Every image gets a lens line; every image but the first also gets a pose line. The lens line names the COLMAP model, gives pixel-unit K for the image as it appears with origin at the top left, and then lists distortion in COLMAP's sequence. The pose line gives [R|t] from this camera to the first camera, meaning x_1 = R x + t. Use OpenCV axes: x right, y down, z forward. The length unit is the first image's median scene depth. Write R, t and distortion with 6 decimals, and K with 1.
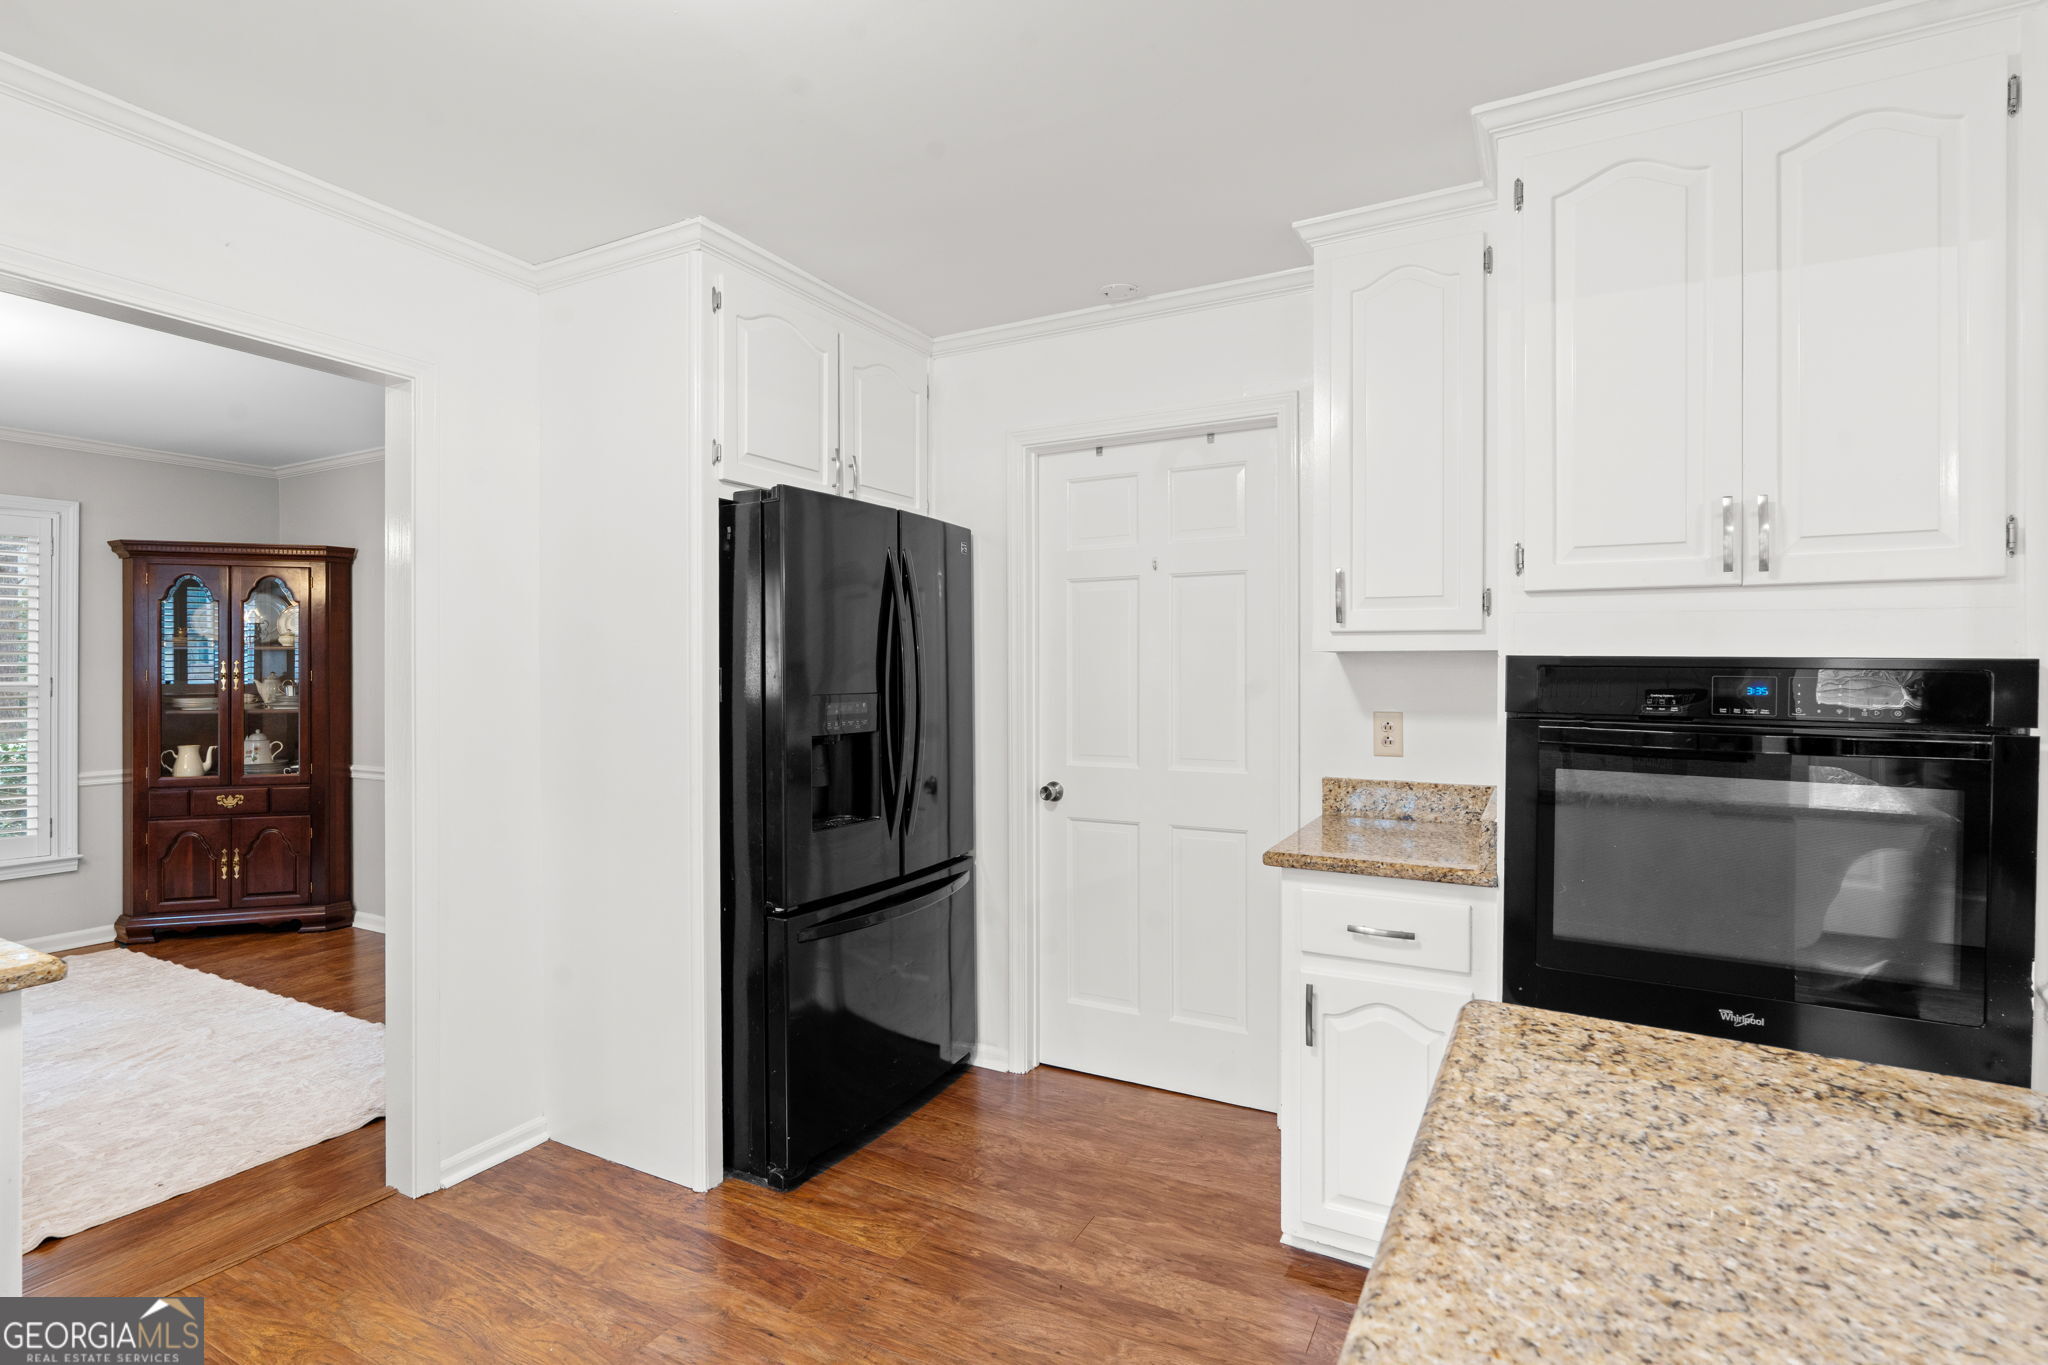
lens RADIAL K [[982.6, 0, 1024.8], [0, 982.6, 668.6], [0, 0, 1]] dist [-0.006362, -0.000320]
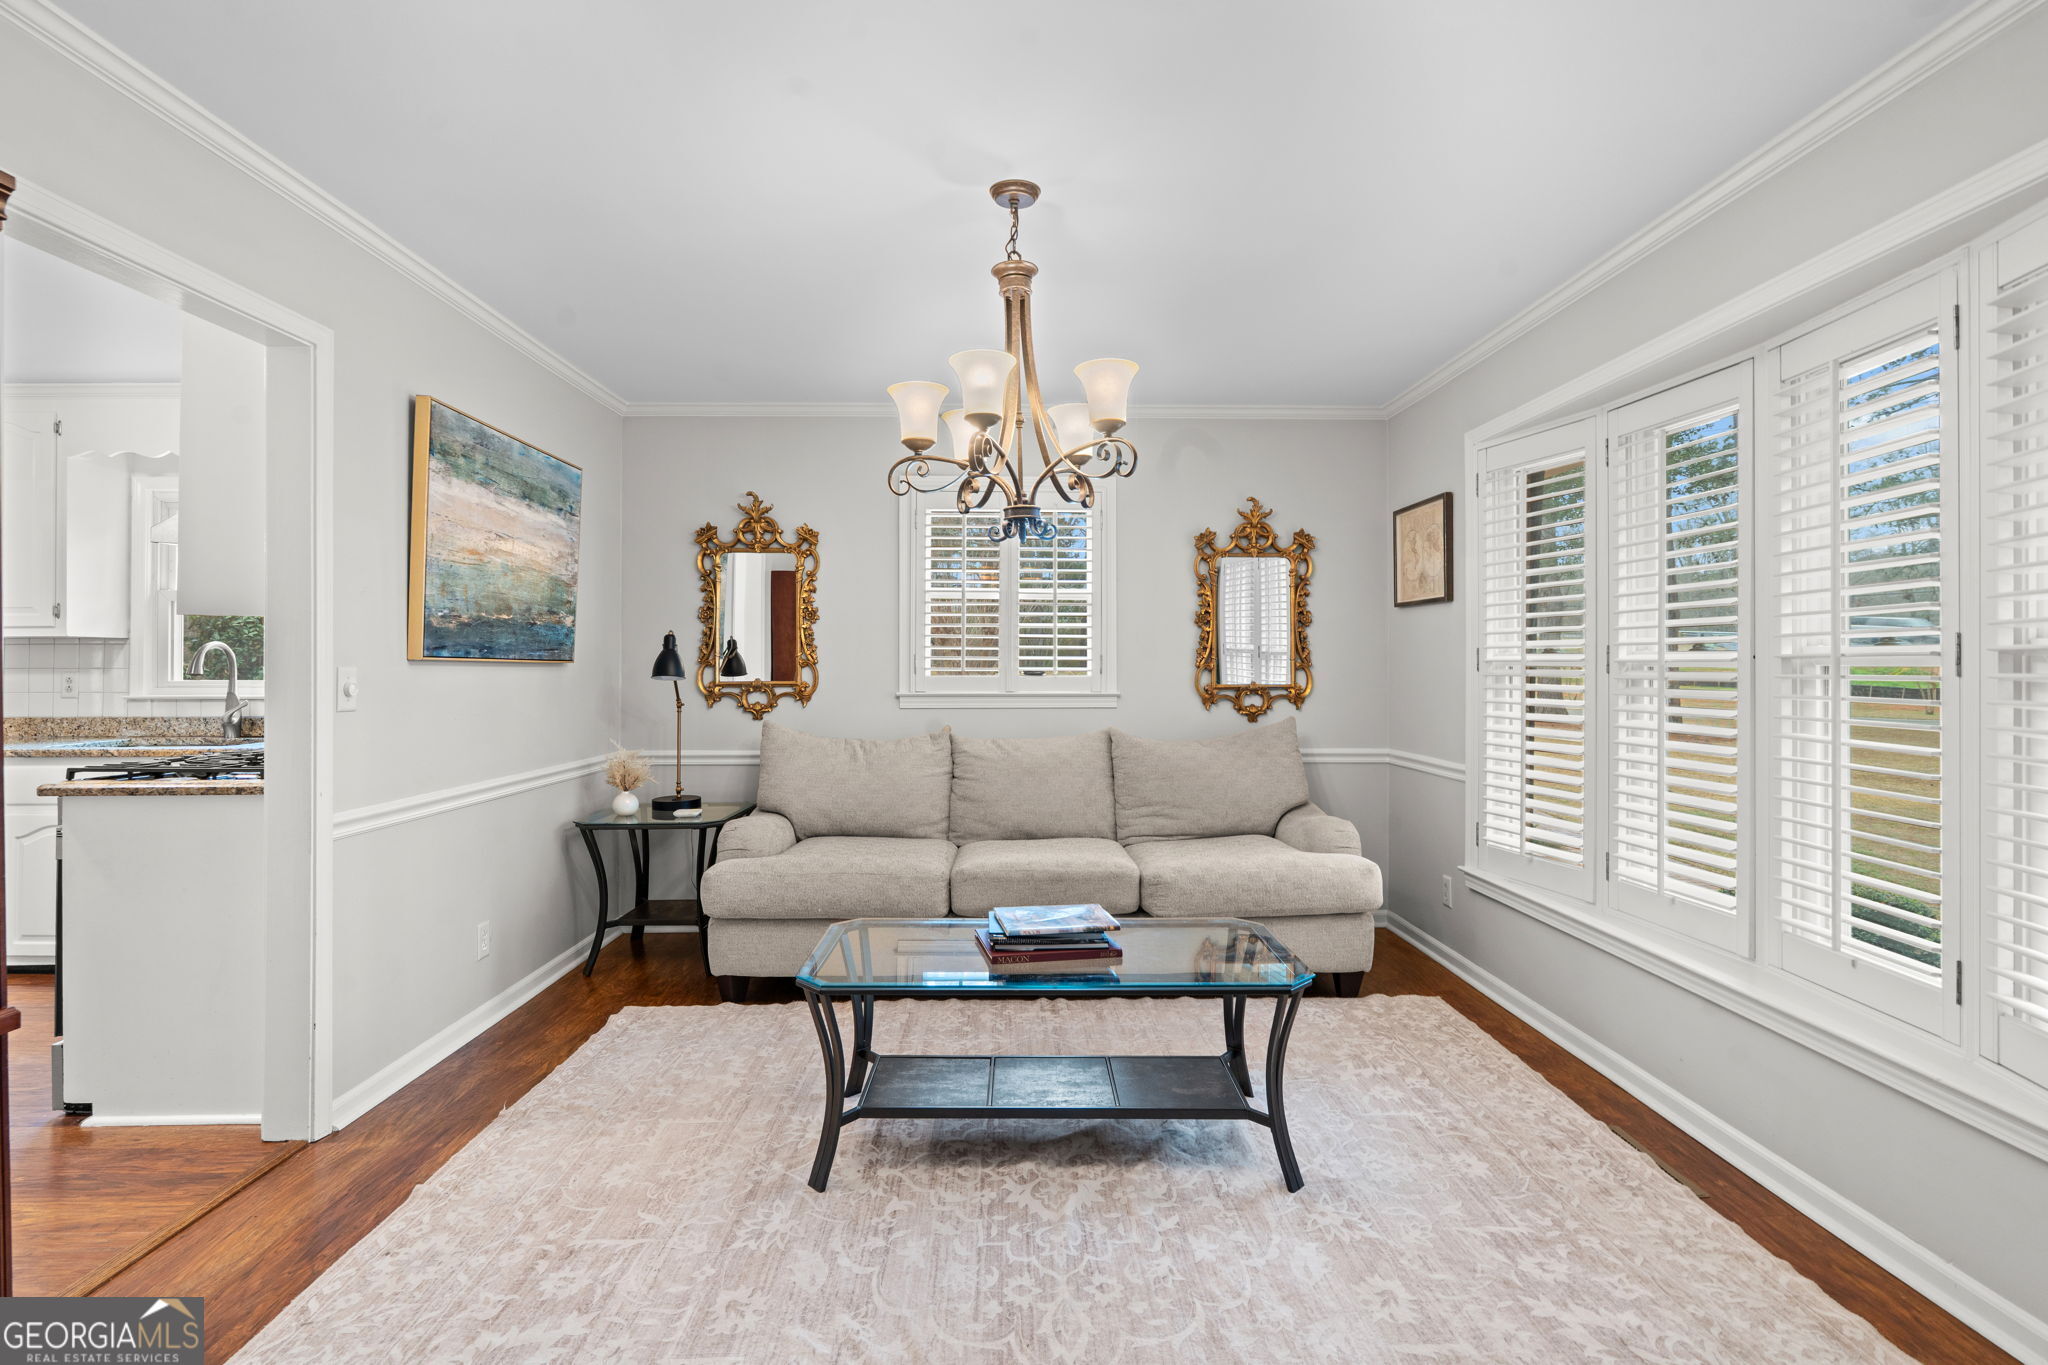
lens RADIAL K [[982.6, 0, 1028.0], [0, 982.6, 670.3], [0, 0, 1]] dist [-0.006362, -0.000320]
pose [[-0.868577, 0.005162, -0.495527, -0.481923], [0.002776, 0.999981, 0.005551, 0.019824], [0.495546, 0.003446, -0.868575, 1.003981]]
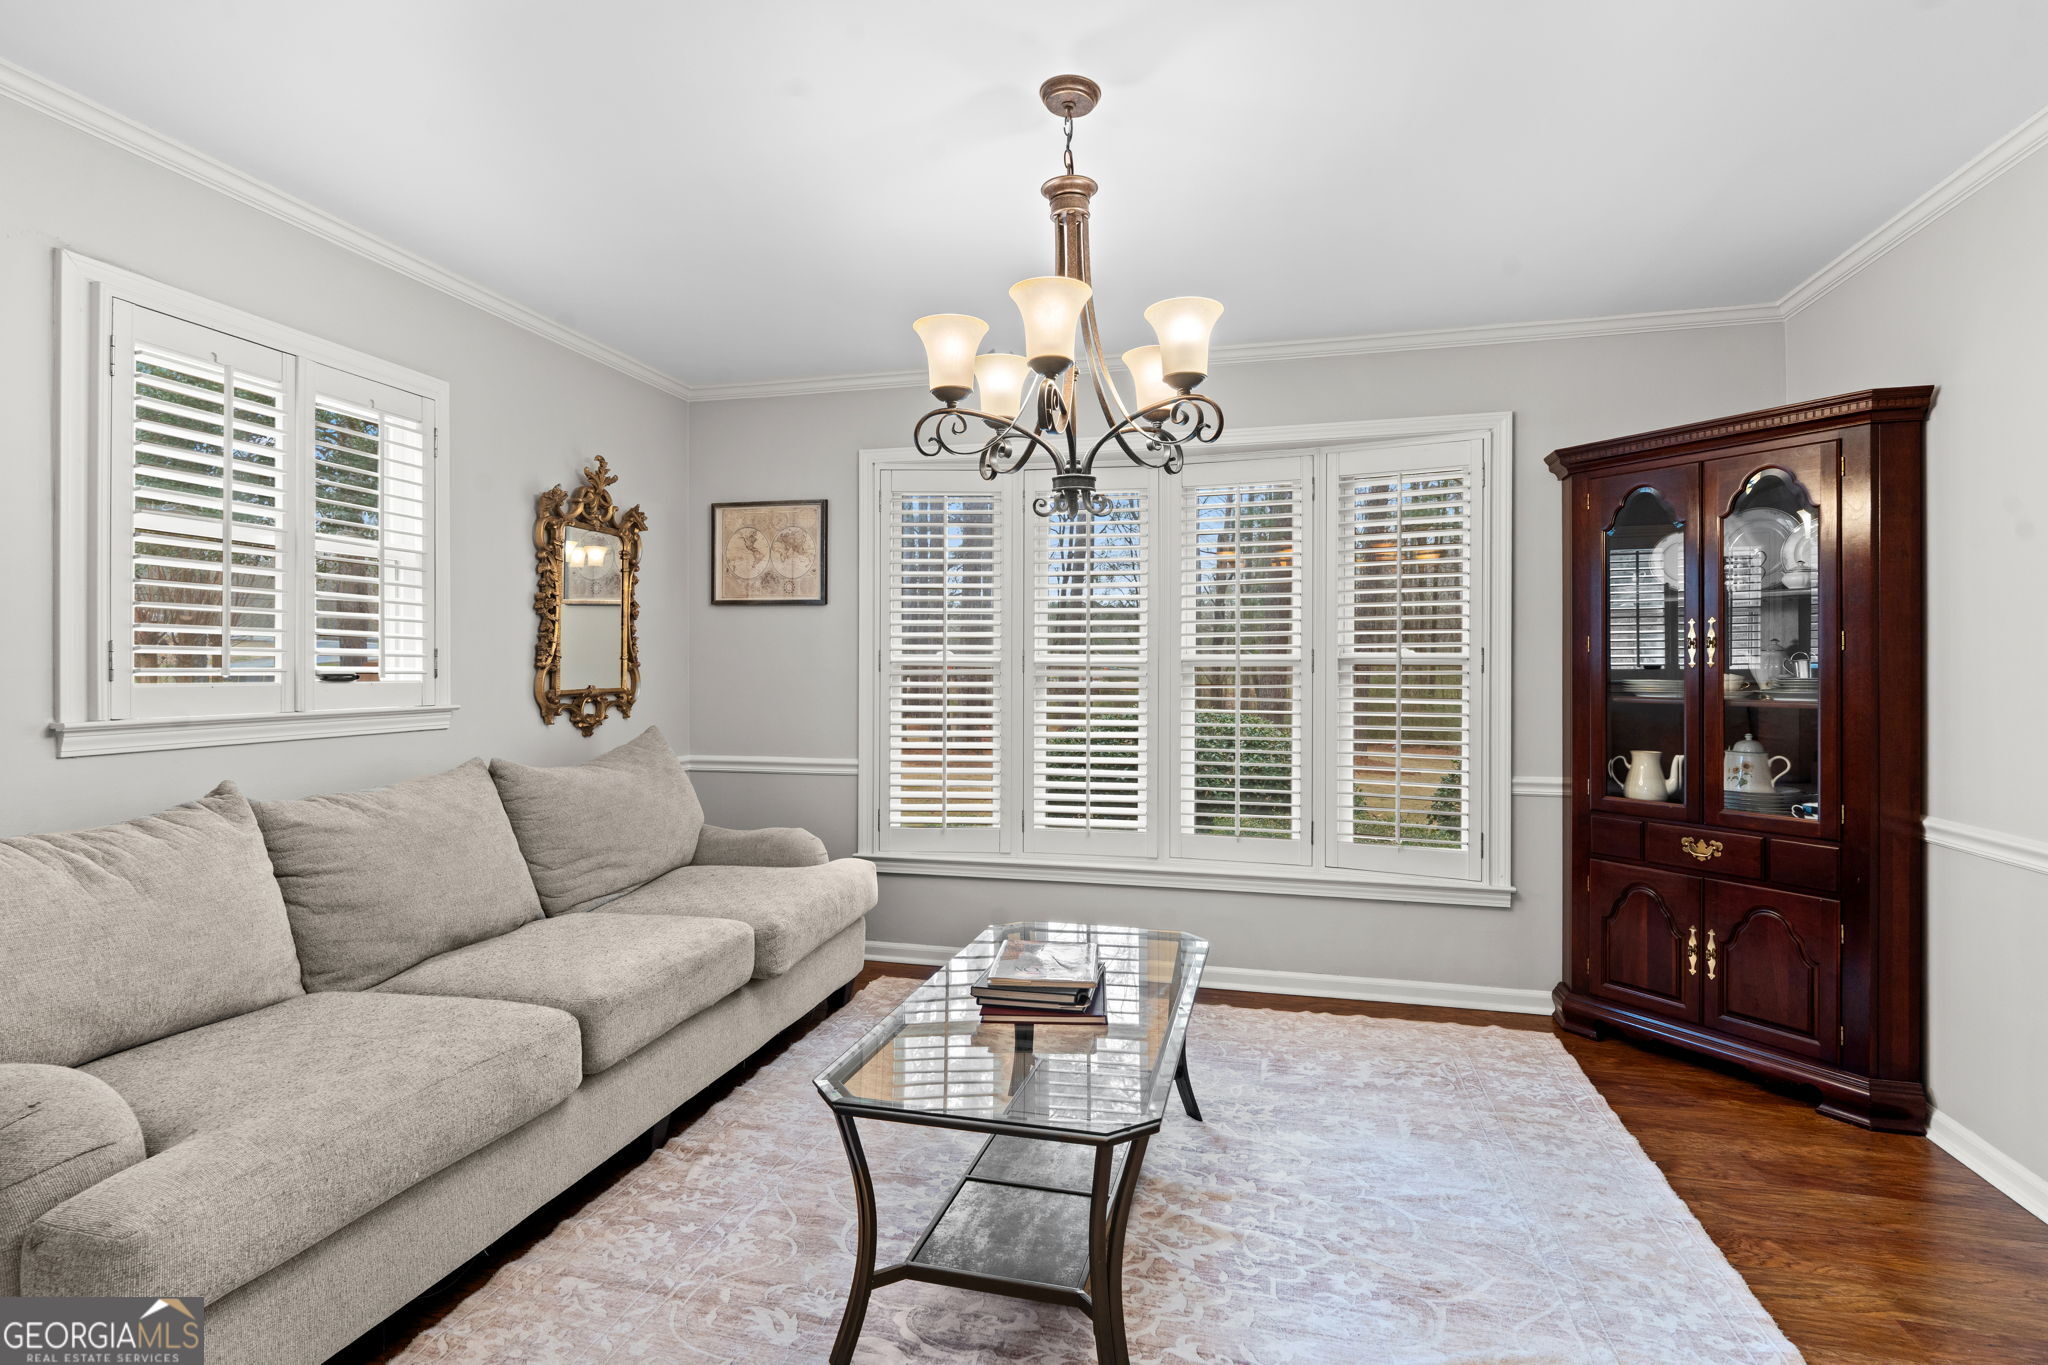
lens RADIAL K [[982.6, 0, 1031.7], [0, 982.6, 664.2], [0, 0, 1]] dist [-0.006362, -0.000320]
pose [[0.248385, 0.000029, -0.968661, -0.322016], [0.000378, 1.000000, 0.000127, 0.020117], [0.968661, -0.000398, 0.248385, 0.439320]]
